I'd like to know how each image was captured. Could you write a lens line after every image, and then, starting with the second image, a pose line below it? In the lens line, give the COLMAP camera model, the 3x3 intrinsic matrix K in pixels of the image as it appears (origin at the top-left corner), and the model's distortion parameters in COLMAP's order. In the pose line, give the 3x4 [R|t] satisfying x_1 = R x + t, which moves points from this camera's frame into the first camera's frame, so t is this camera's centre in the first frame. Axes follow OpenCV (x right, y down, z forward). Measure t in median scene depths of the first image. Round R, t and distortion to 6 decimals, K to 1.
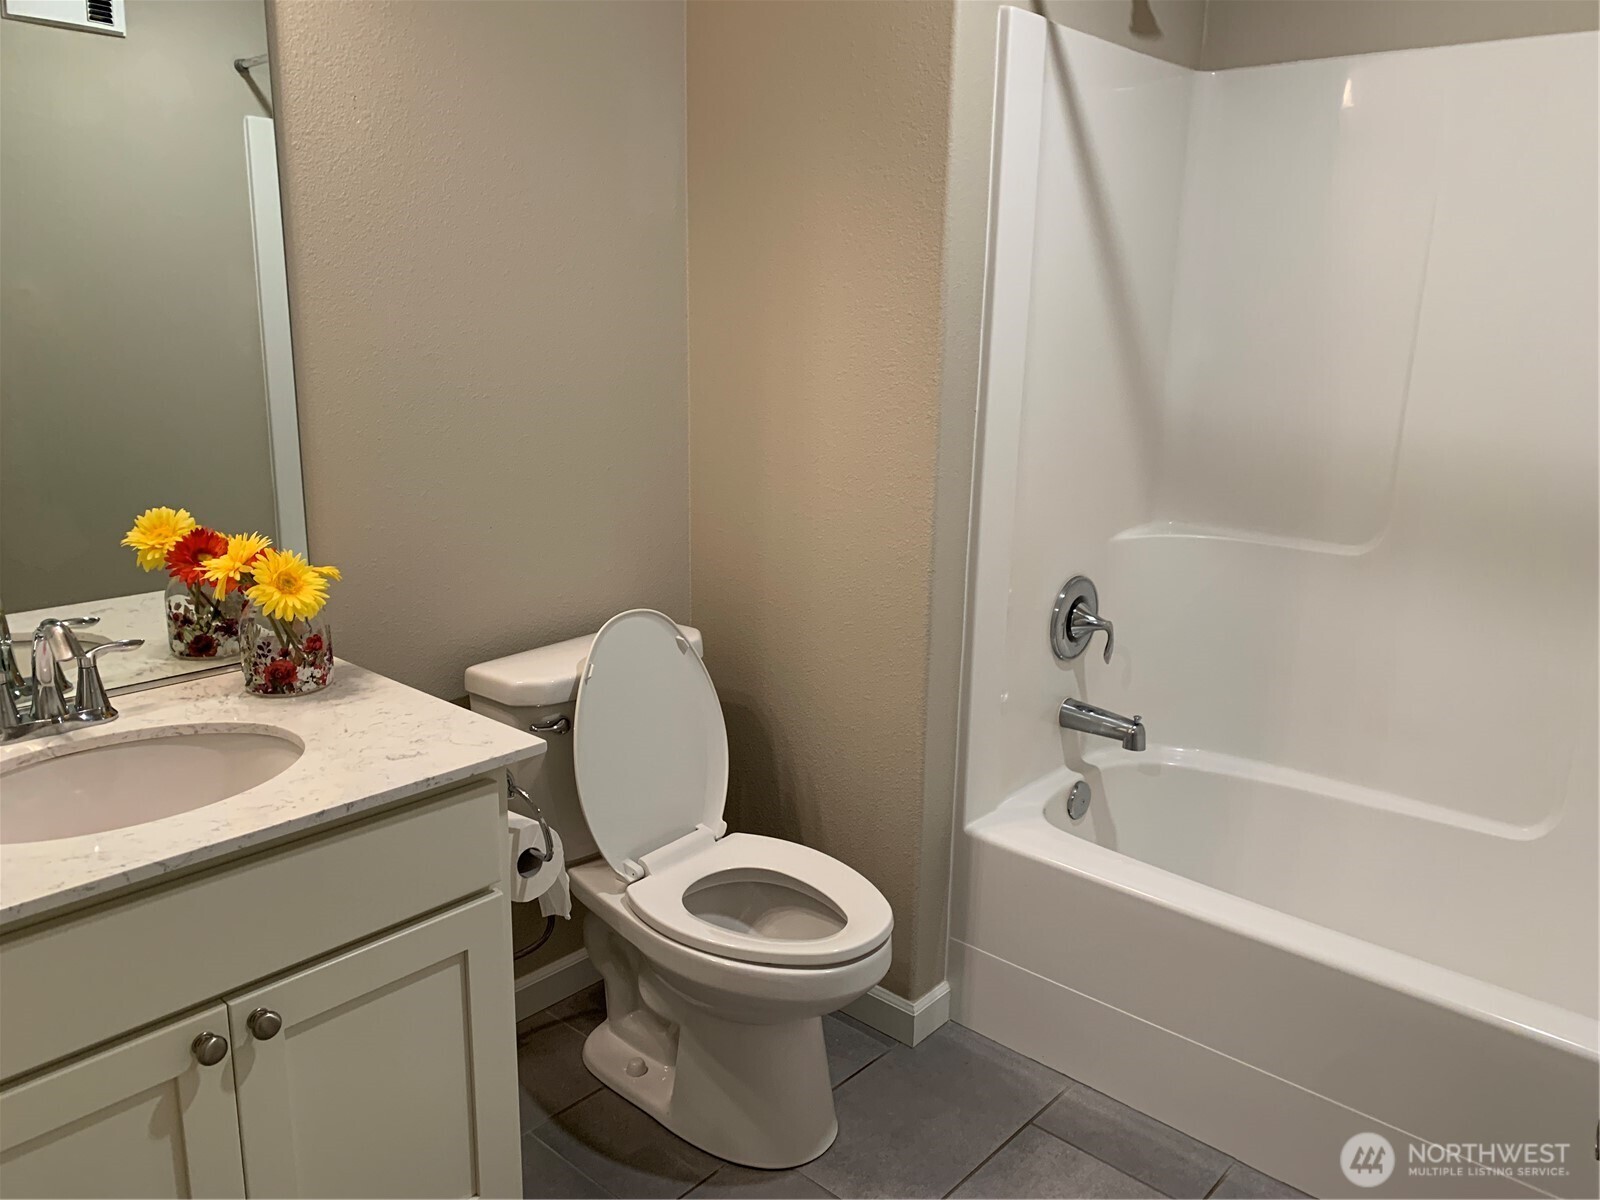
lens RADIAL K [[1222.9, 0, 800.0], [0, 1222.9, 600.0], [0, 0, 1]] dist [0.105535, -0.135074]
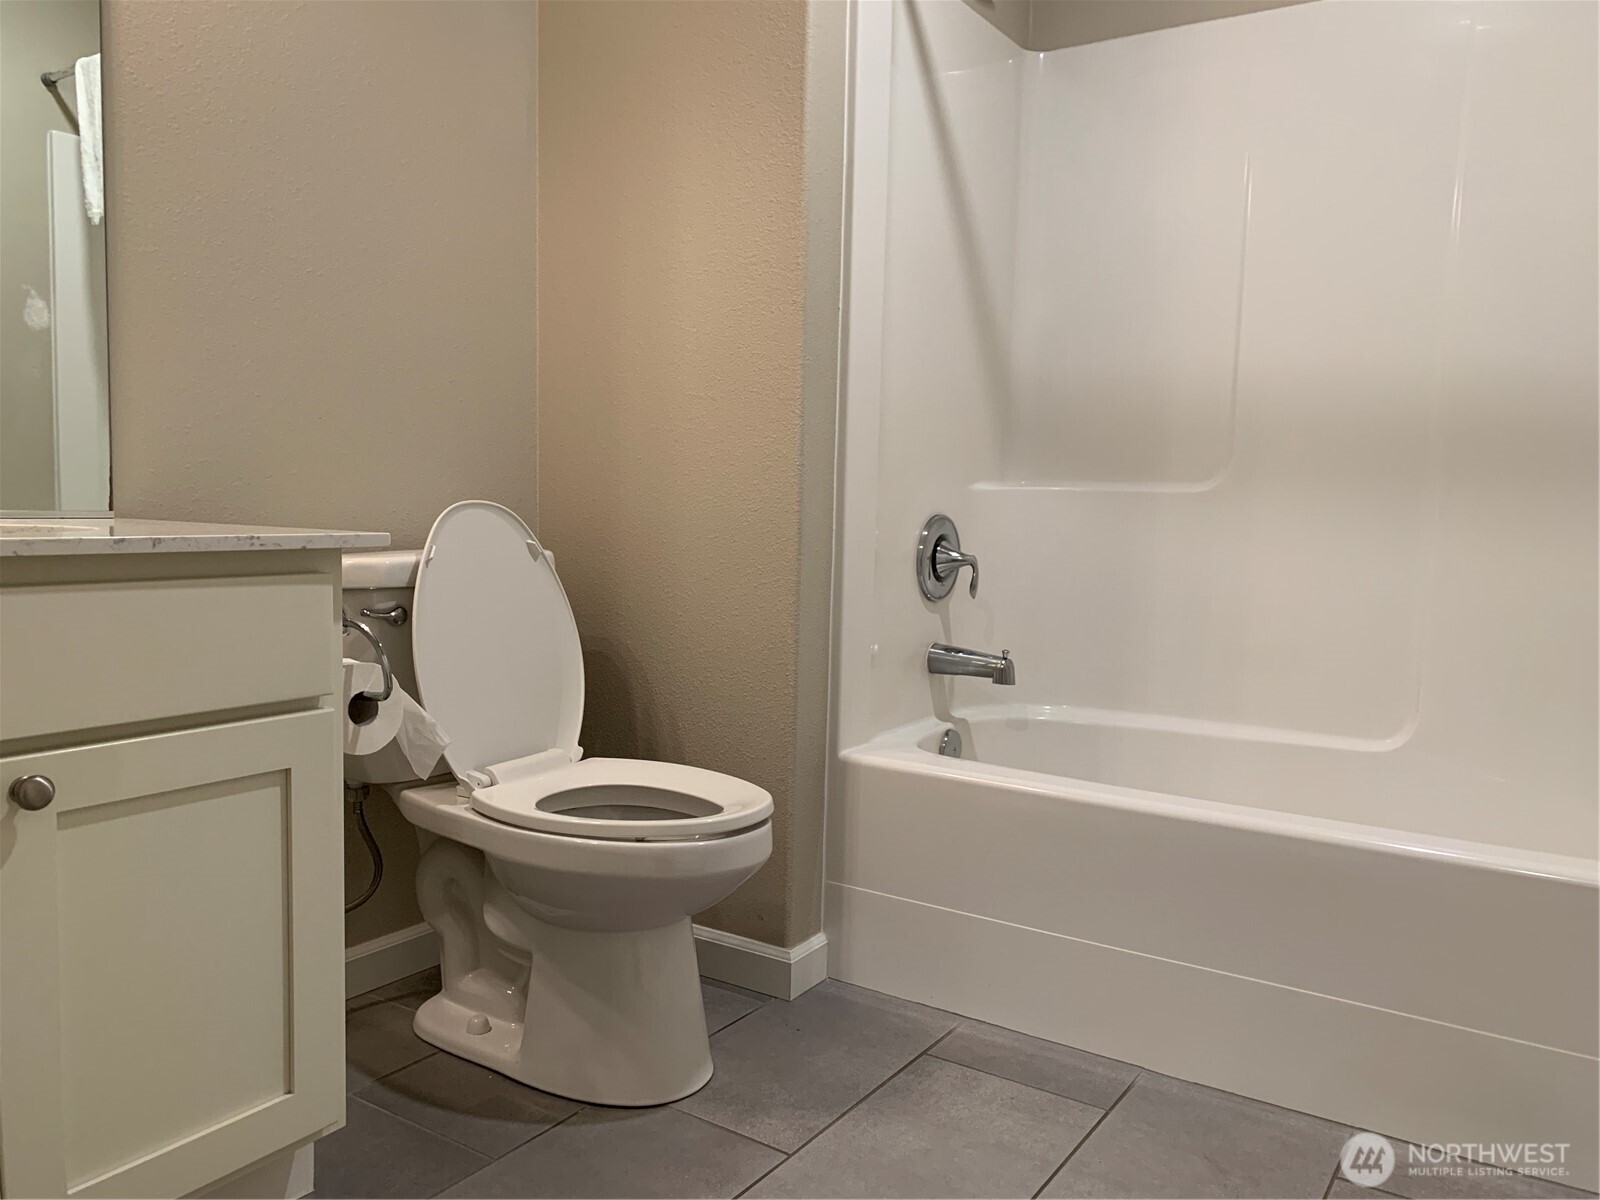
lens RADIAL K [[1222.9, 0, 800.0], [0, 1222.9, 600.0], [0, 0, 1]] dist [0.105535, -0.135074]
pose [[0.989366, -0.008387, 0.145205, -0.031677], [0.030045, 0.988589, -0.147614, 0.210830], [-0.142310, 0.150407, 0.978328, 0.071276]]
